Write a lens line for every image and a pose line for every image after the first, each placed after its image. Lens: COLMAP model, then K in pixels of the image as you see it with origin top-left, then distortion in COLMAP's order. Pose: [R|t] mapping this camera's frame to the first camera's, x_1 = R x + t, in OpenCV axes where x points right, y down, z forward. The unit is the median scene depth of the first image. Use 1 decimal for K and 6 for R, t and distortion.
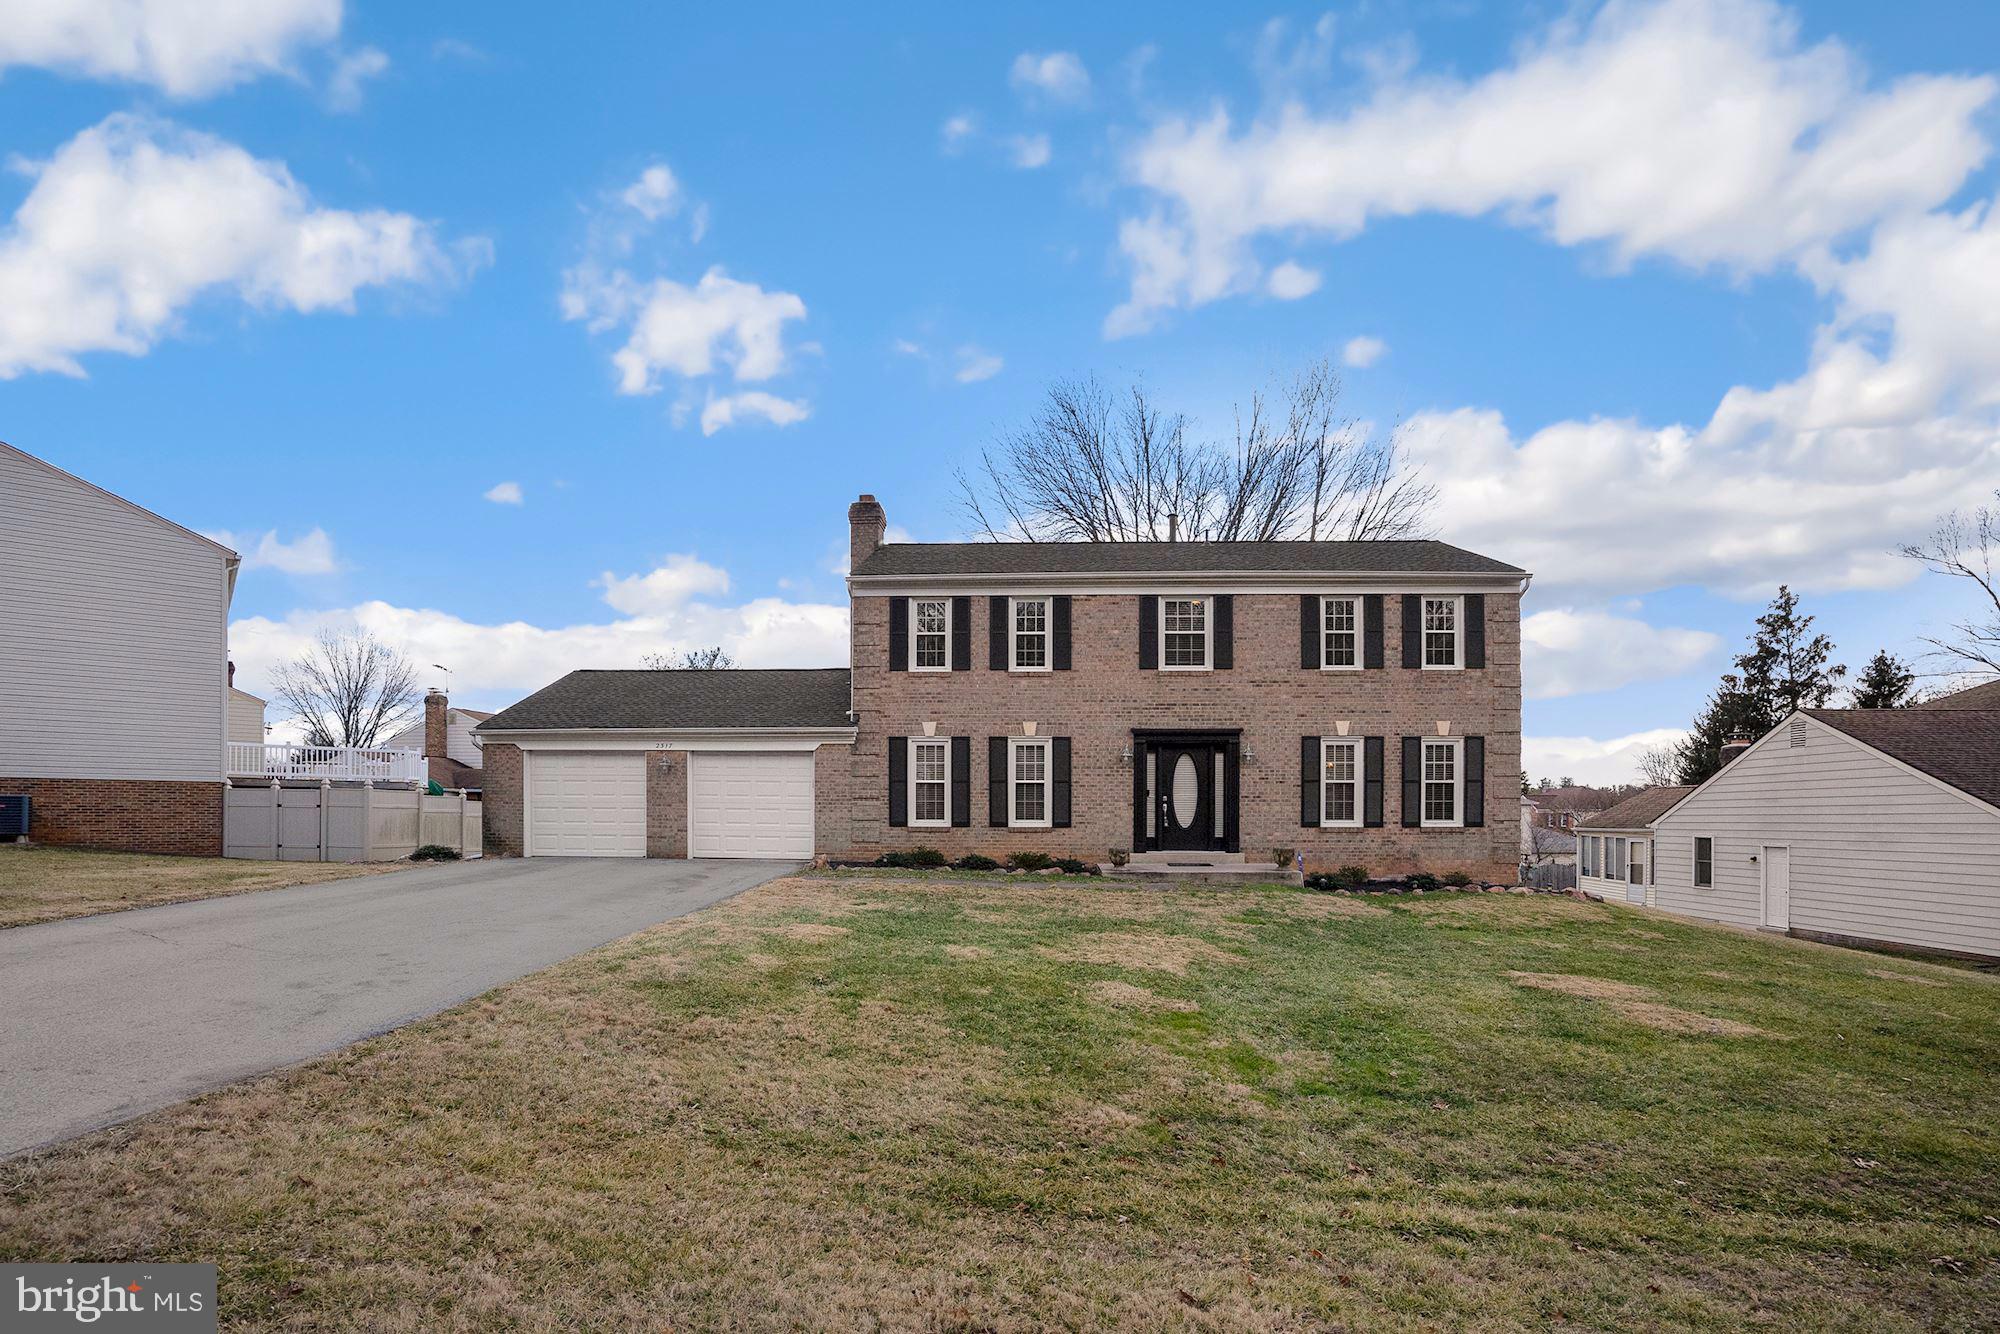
lens RADIAL K [[945.5, 0, 1008.6], [0, 945.5, 821.7], [0, 0, 1]] dist [-0.029289, 0.000146]
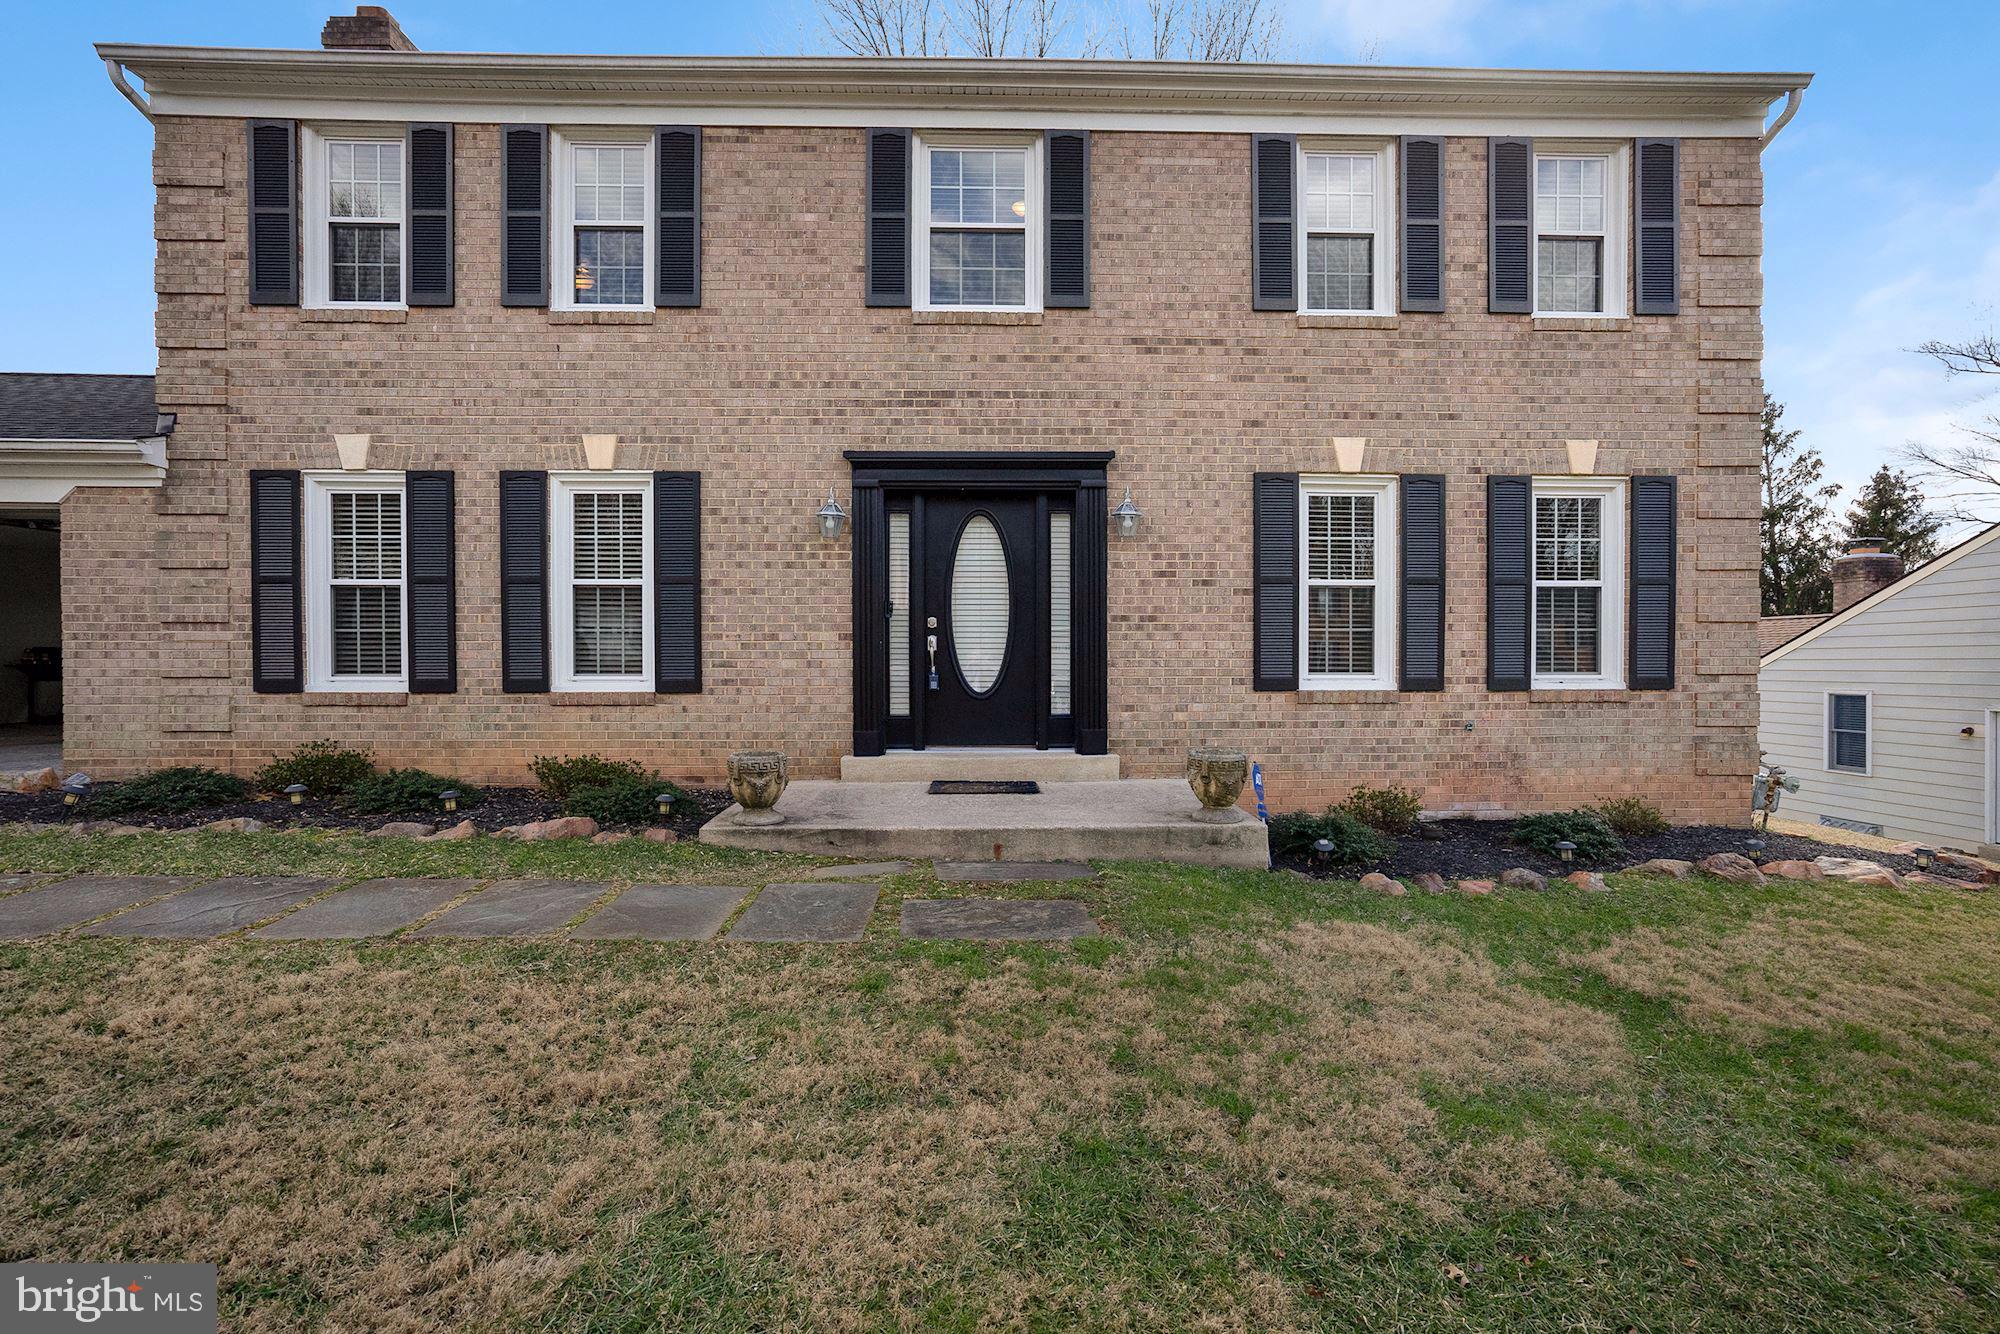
lens RADIAL K [[893.9, 0, 1000.0], [0, 893.9, 667.0], [0, 0, 1]] dist [-0.035151, 0.027130]
pose [[0.997626, -0.001945, 0.068835, 0.169261], [0.001771, 0.999995, 0.002592, -0.005895], [-0.068840, -0.002464, 0.997625, 0.606599]]
